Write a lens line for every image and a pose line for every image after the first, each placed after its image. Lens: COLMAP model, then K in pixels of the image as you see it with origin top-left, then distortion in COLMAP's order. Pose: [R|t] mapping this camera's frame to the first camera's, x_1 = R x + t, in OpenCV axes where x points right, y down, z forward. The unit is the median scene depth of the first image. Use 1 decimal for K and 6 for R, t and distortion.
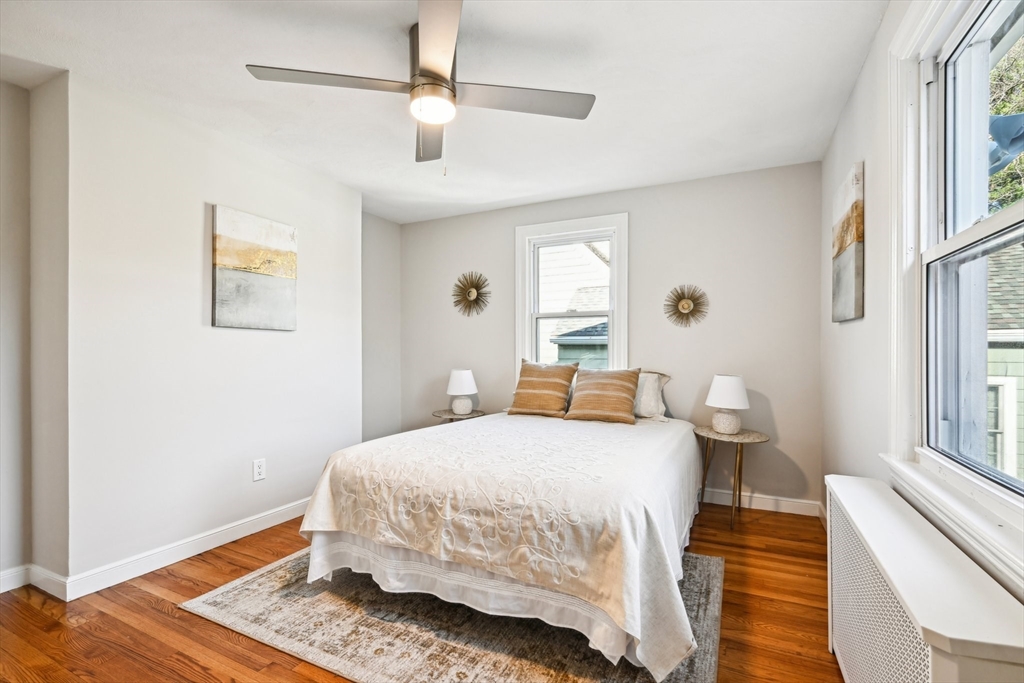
lens RADIAL K [[467.1, 0, 513.4], [0, 467.1, 343.4], [0, 0, 1]] dist [-0.007335, -0.000169]
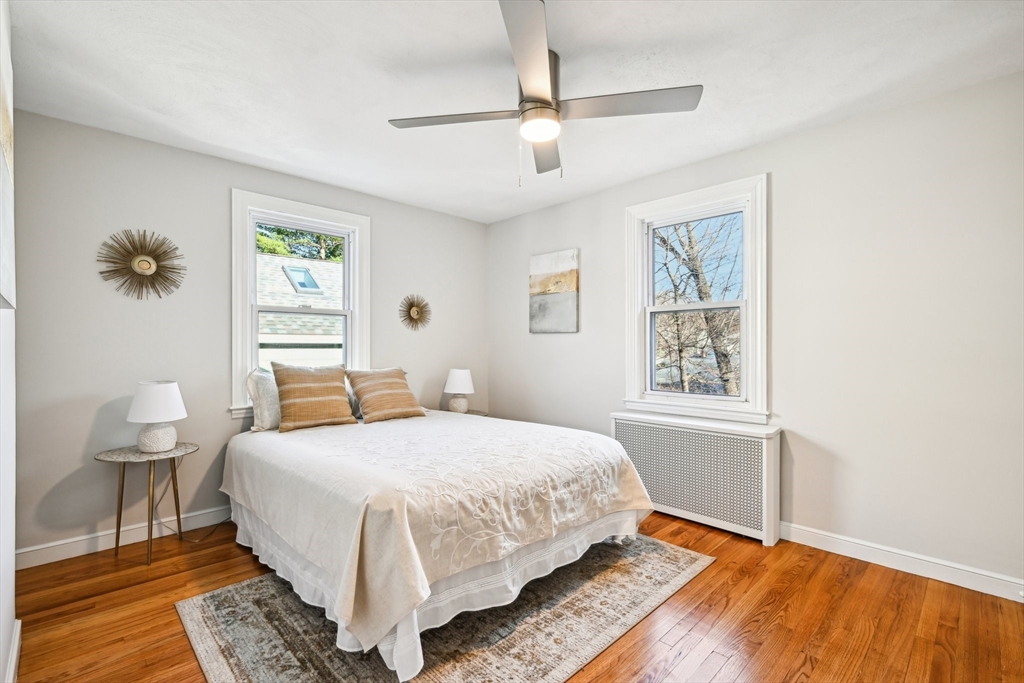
lens RADIAL K [[467.1, 0, 520.7], [0, 467.1, 336.2], [0, 0, 1]] dist [-0.007335, -0.000169]
pose [[0.314016, 0.022685, 0.949147, -1.179045], [-0.010269, 0.999737, -0.020497, 0.001993], [-0.949362, -0.003310, 0.314166, 0.673682]]
